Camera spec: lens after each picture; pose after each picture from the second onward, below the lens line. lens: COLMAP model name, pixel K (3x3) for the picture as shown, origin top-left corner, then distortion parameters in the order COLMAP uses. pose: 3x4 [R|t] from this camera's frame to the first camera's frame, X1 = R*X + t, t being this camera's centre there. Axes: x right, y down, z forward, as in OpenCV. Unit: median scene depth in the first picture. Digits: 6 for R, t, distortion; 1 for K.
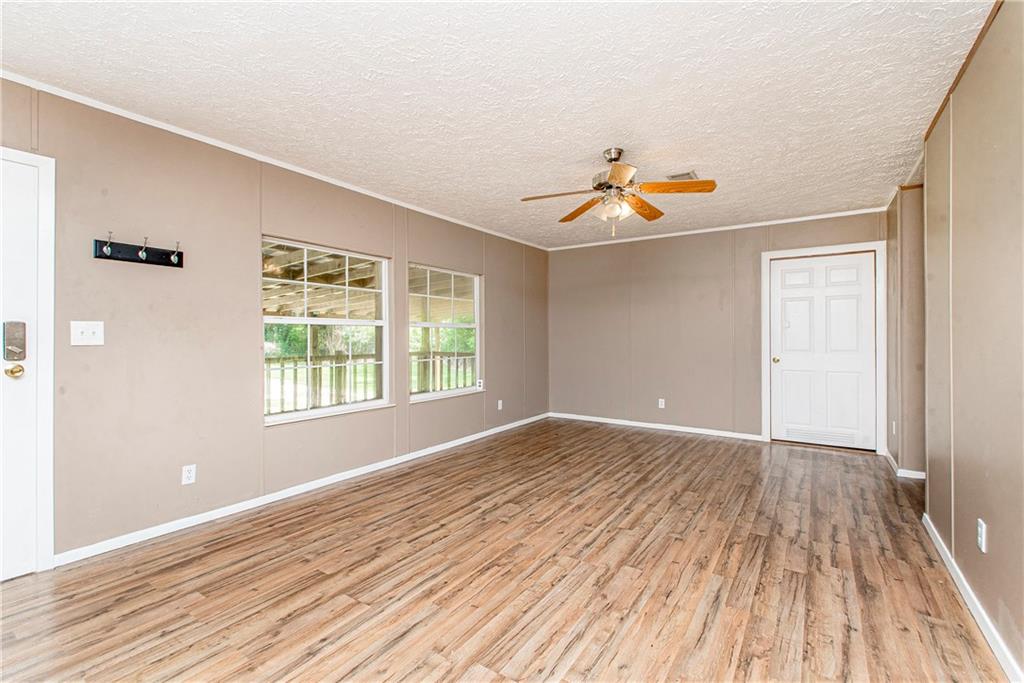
lens RADIAL K [[437.9, 0, 505.6], [0, 437.9, 339.7], [0, 0, 1]] dist [0.012066, -0.005079]
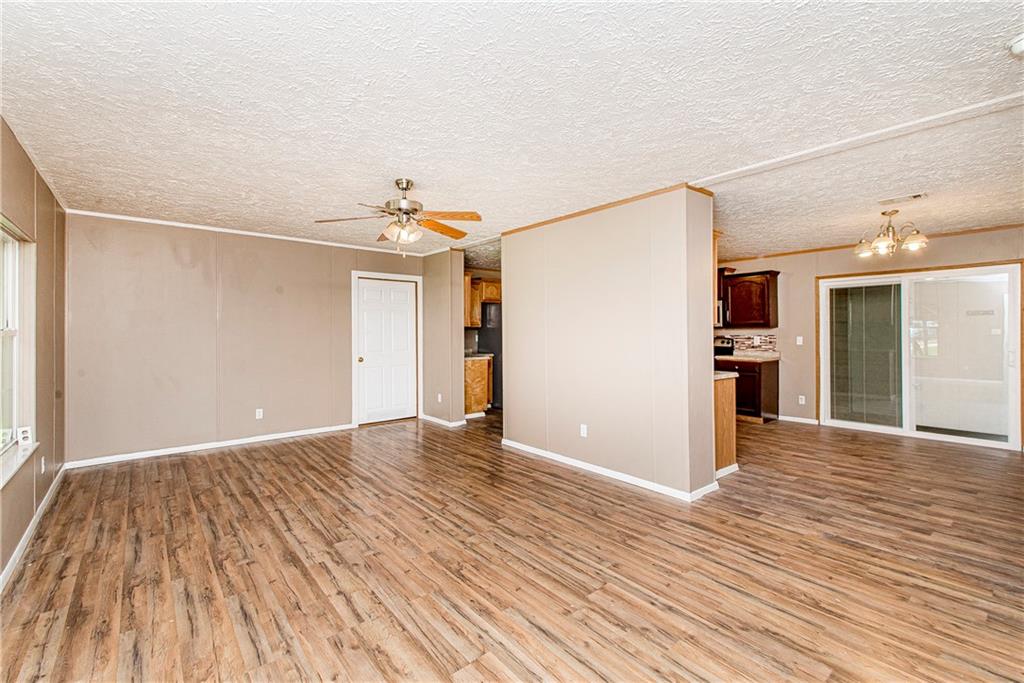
lens RADIAL K [[437.9, 0, 506.0], [0, 437.9, 330.7], [0, 0, 1]] dist [0.012066, -0.005079]
pose [[0.295946, 0.001243, 0.955204, -0.742577], [0.010528, 0.999934, -0.004563, -0.041984], [-0.955147, 0.011407, 0.295913, 0.427431]]
